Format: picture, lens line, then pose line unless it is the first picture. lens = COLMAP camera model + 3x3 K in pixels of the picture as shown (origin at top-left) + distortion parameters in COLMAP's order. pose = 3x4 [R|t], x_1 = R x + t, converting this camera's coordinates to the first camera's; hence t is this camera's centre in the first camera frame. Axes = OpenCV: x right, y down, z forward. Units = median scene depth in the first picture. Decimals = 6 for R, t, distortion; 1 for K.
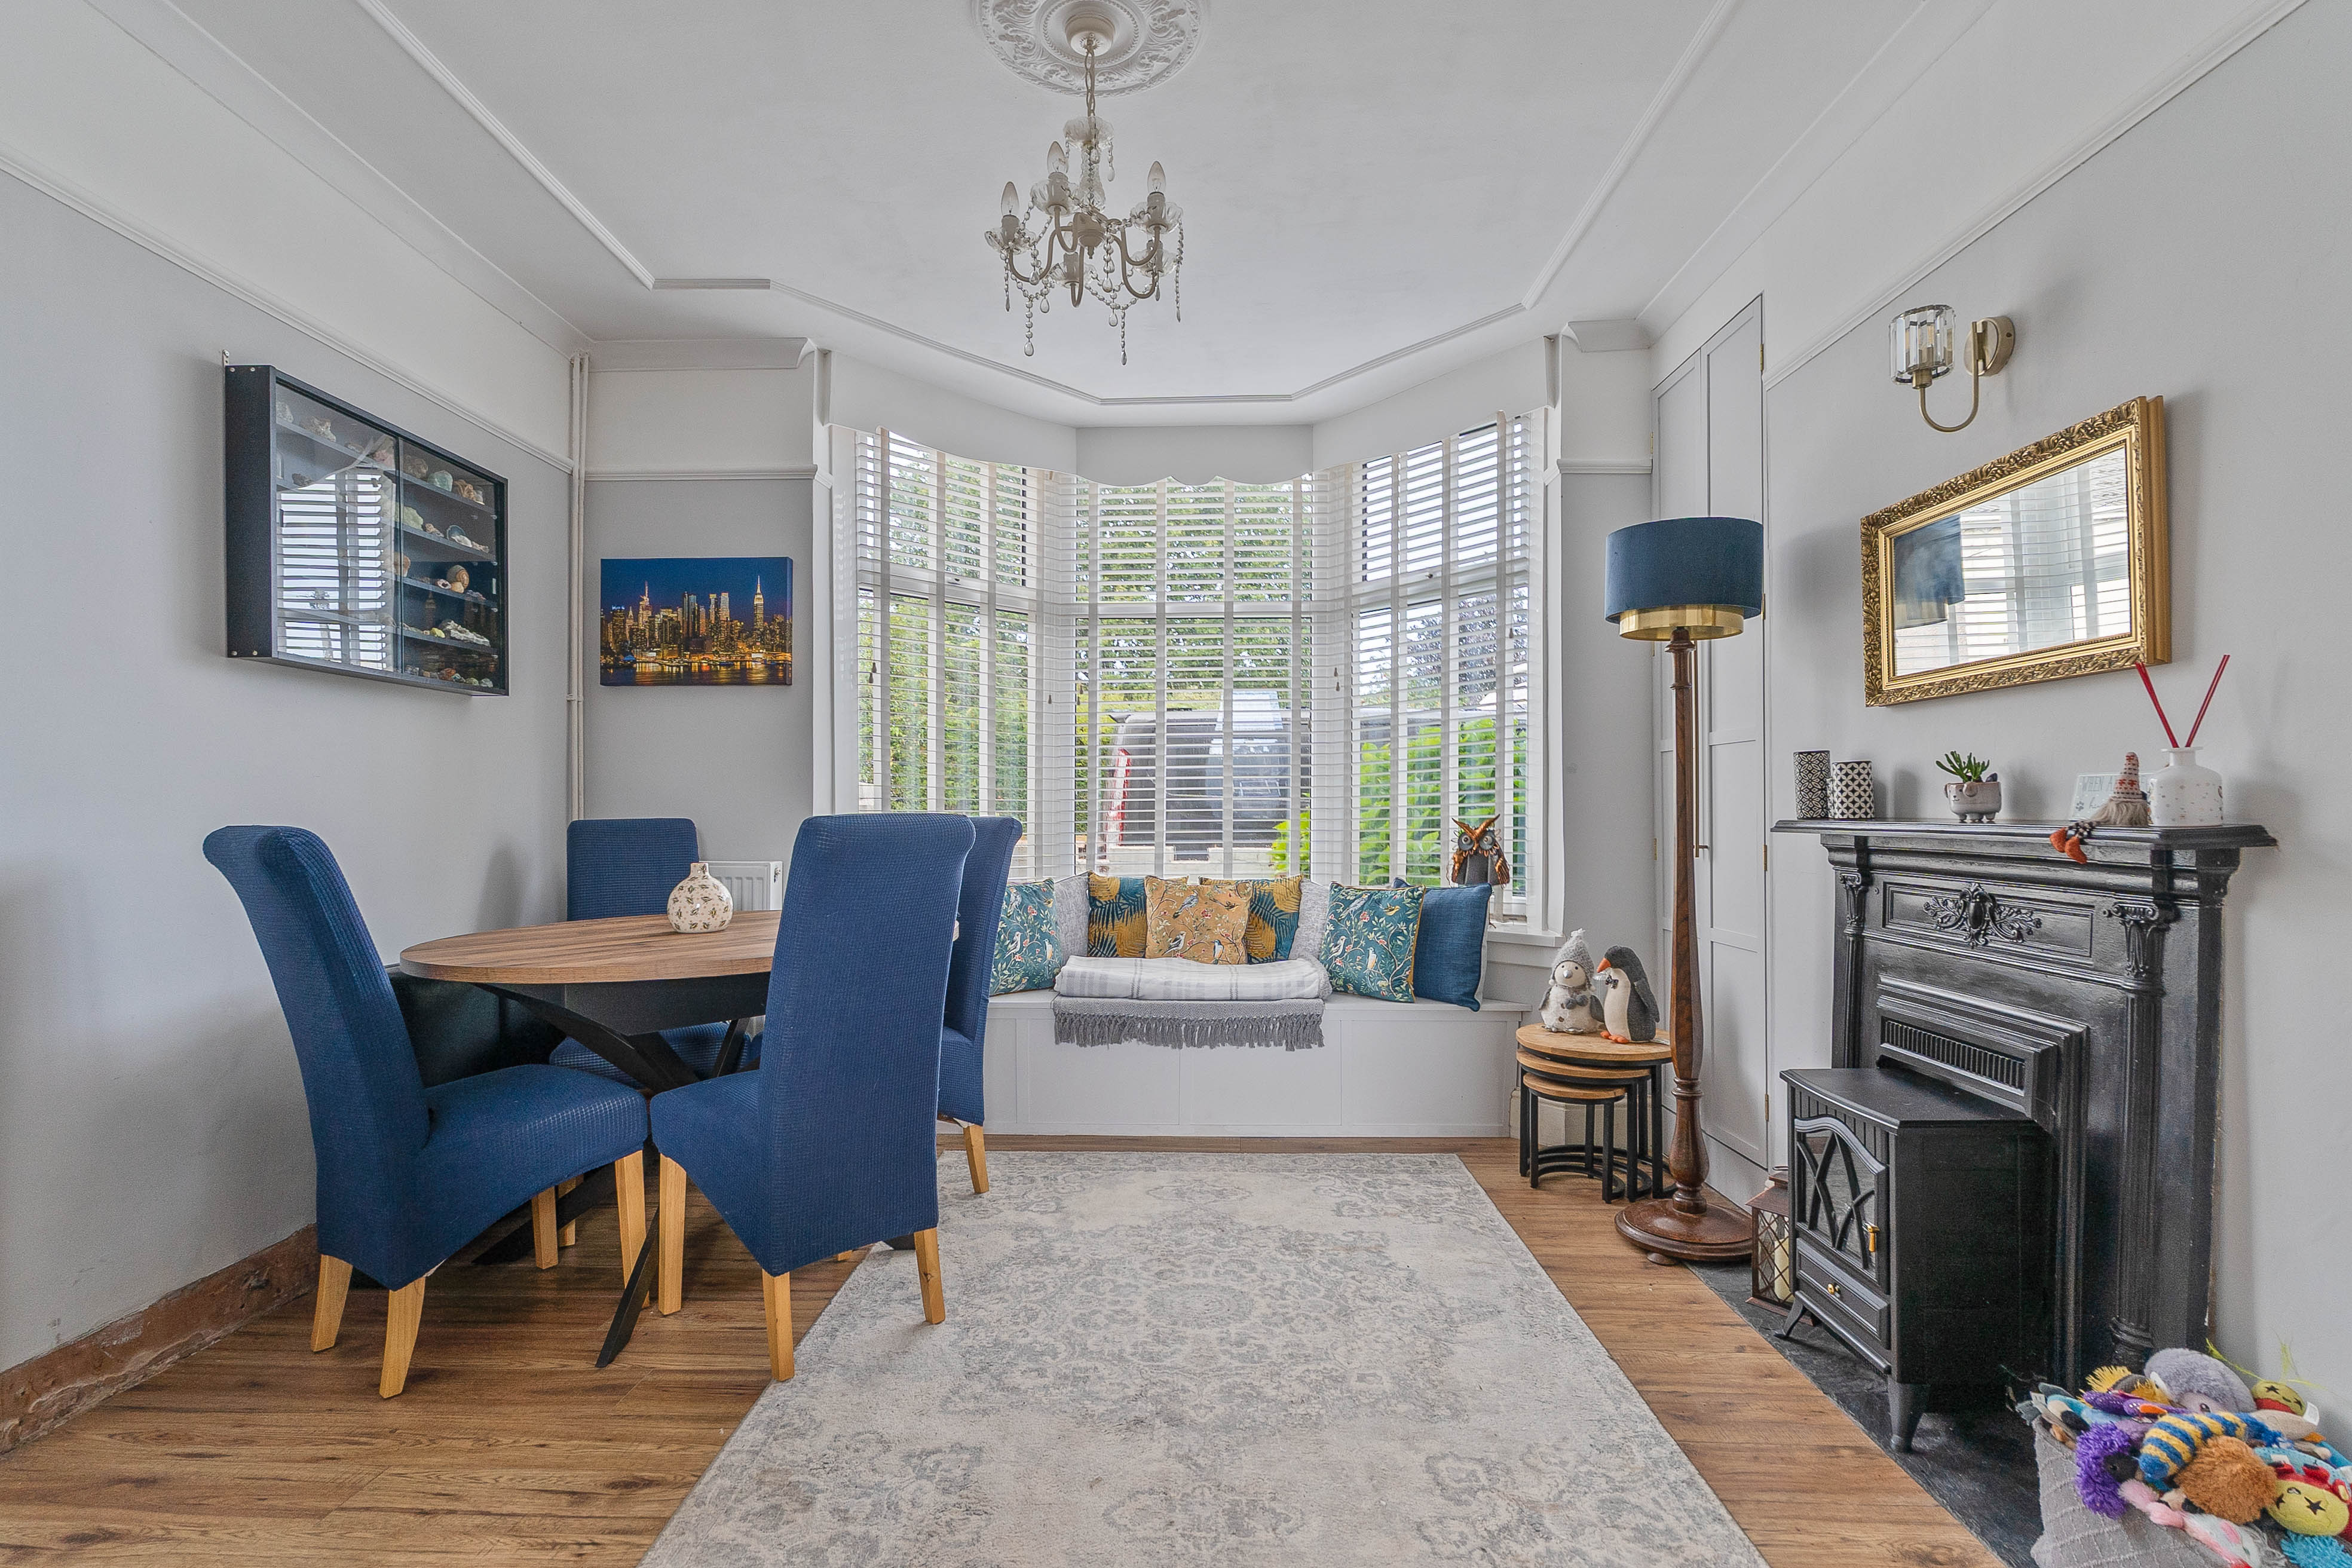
lens RADIAL K [[1114.5, 0, 1180.7], [0, 1114.5, 808.6], [0, 0, 1]] dist [0.001913, -0.001137]
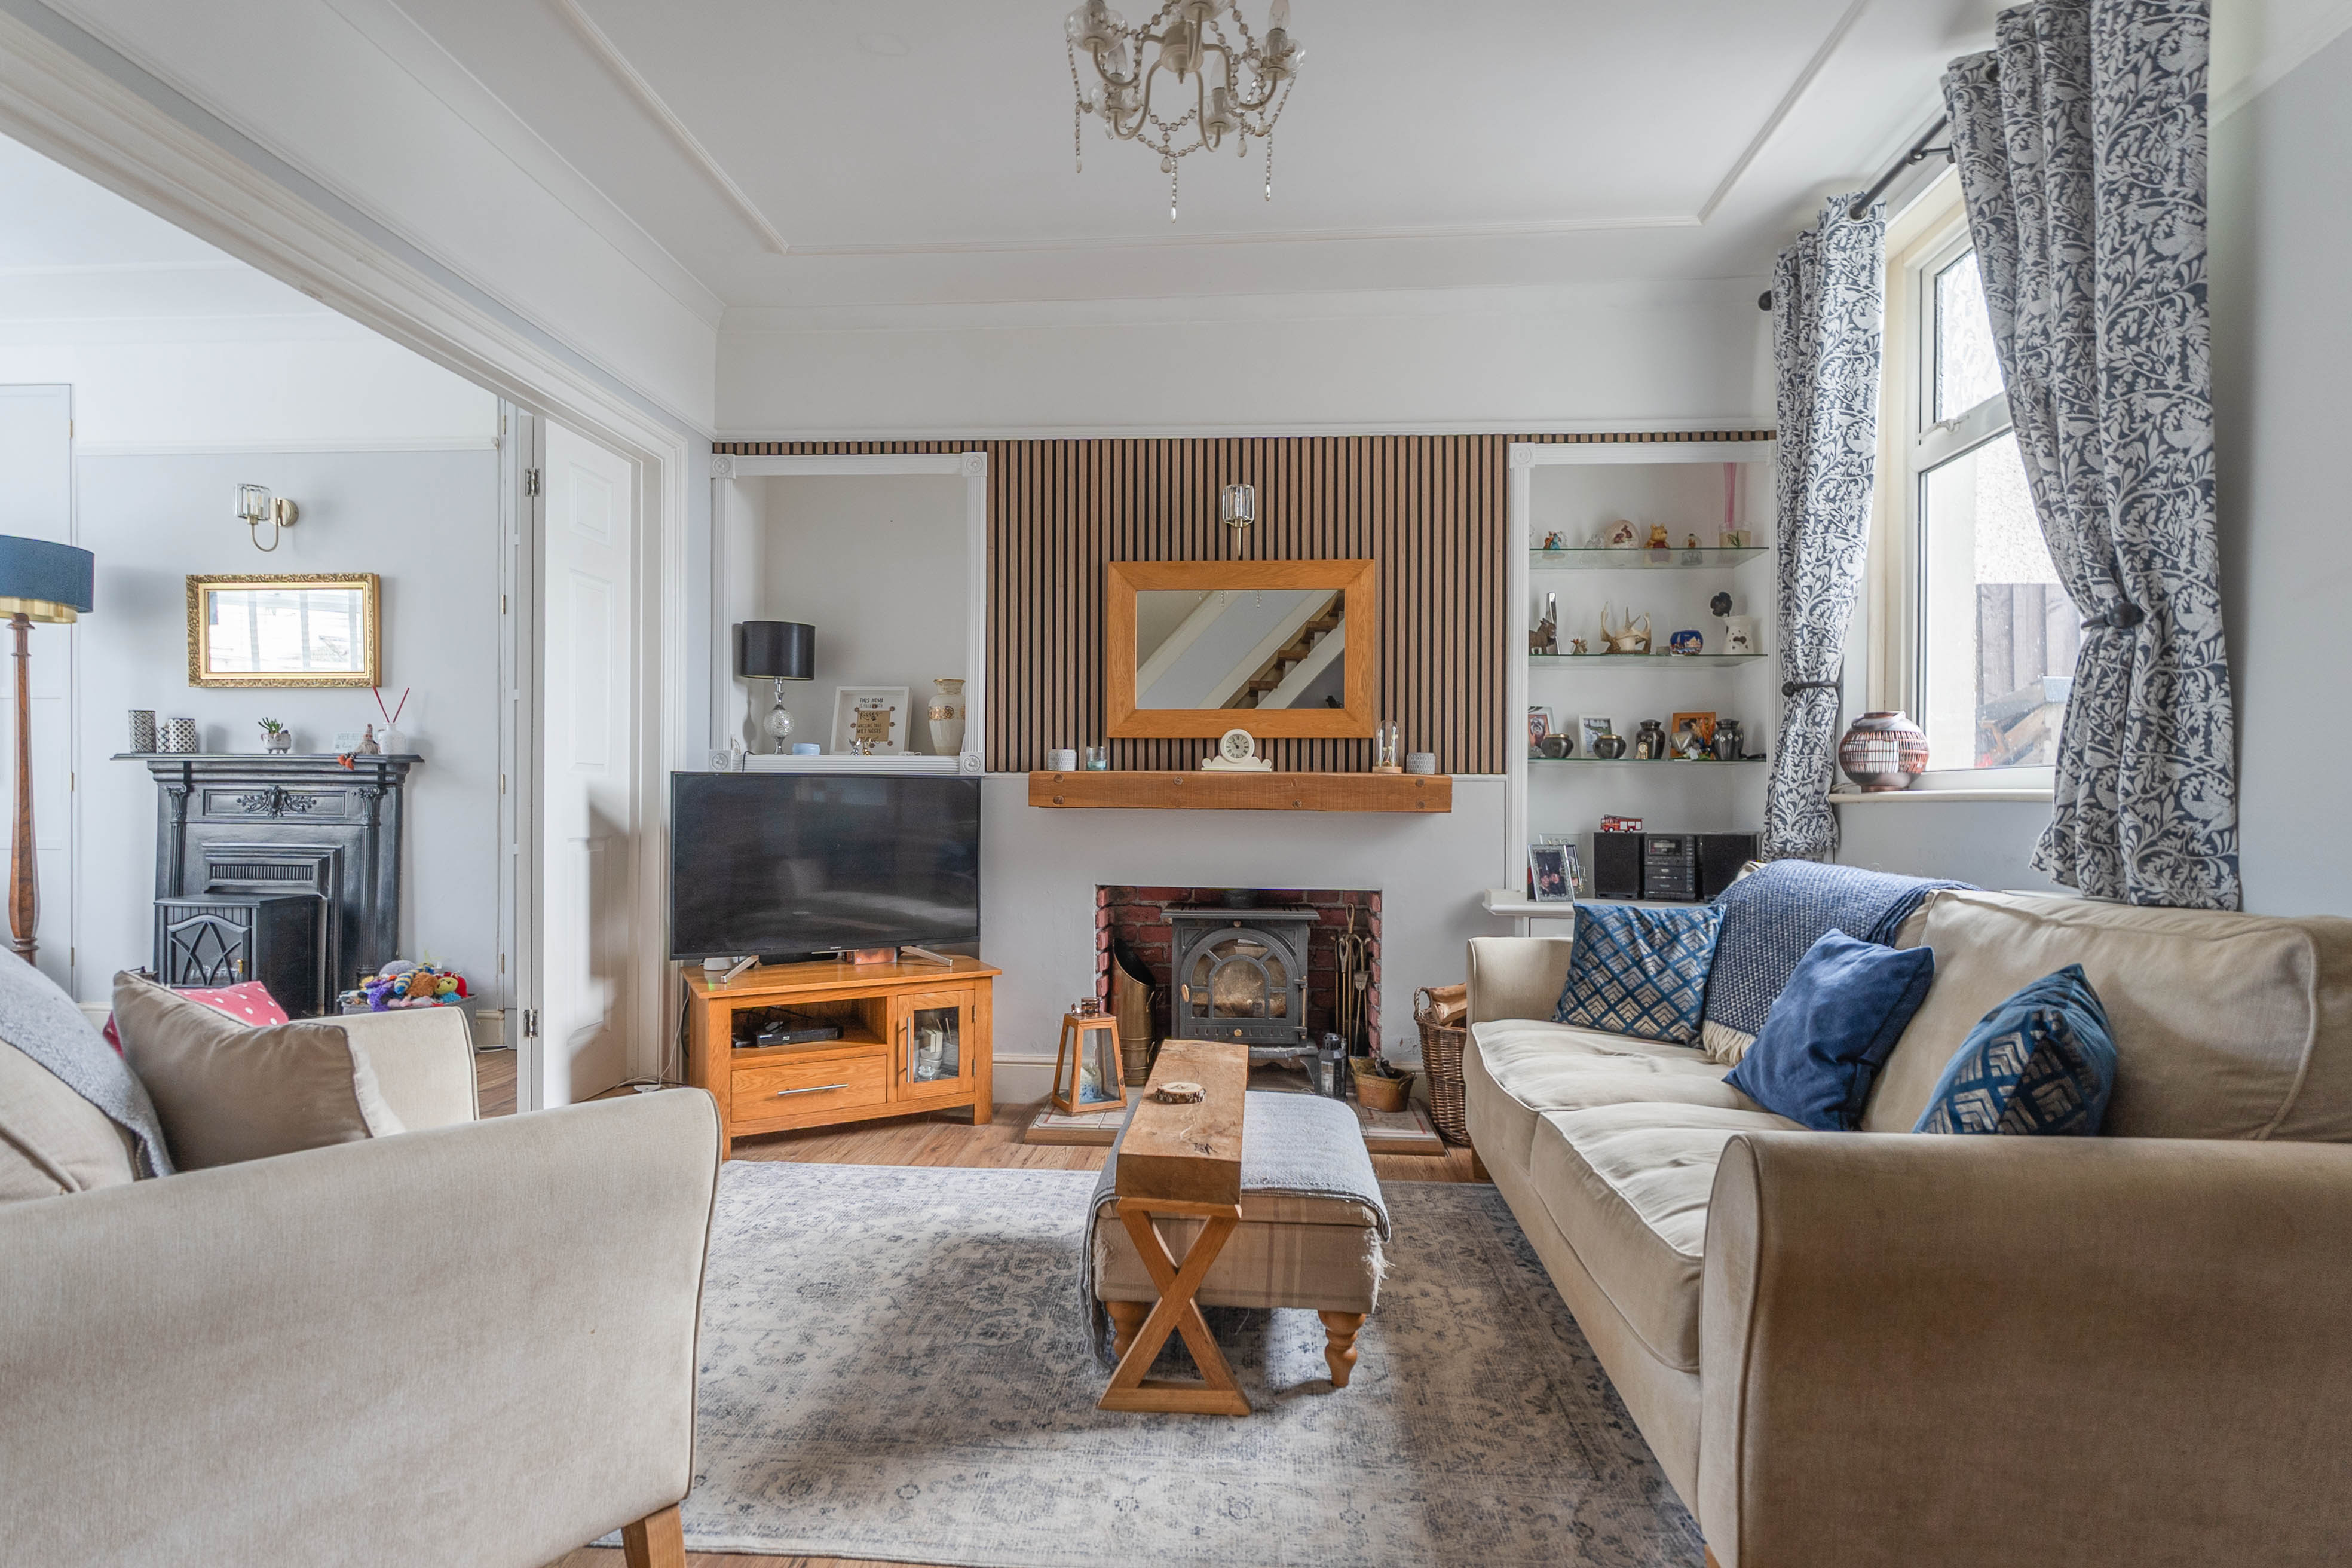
lens RADIAL K [[1115.8, 0, 1176.7], [0, 1115.8, 797.2], [0, 0, 1]] dist [0.000714, -0.000018]
pose [[0.053969, -0.001825, 0.998541, -1.002347], [-0.008141, 0.999964, 0.002268, 0.060968], [-0.998509, -0.008252, 0.053952, -0.592018]]
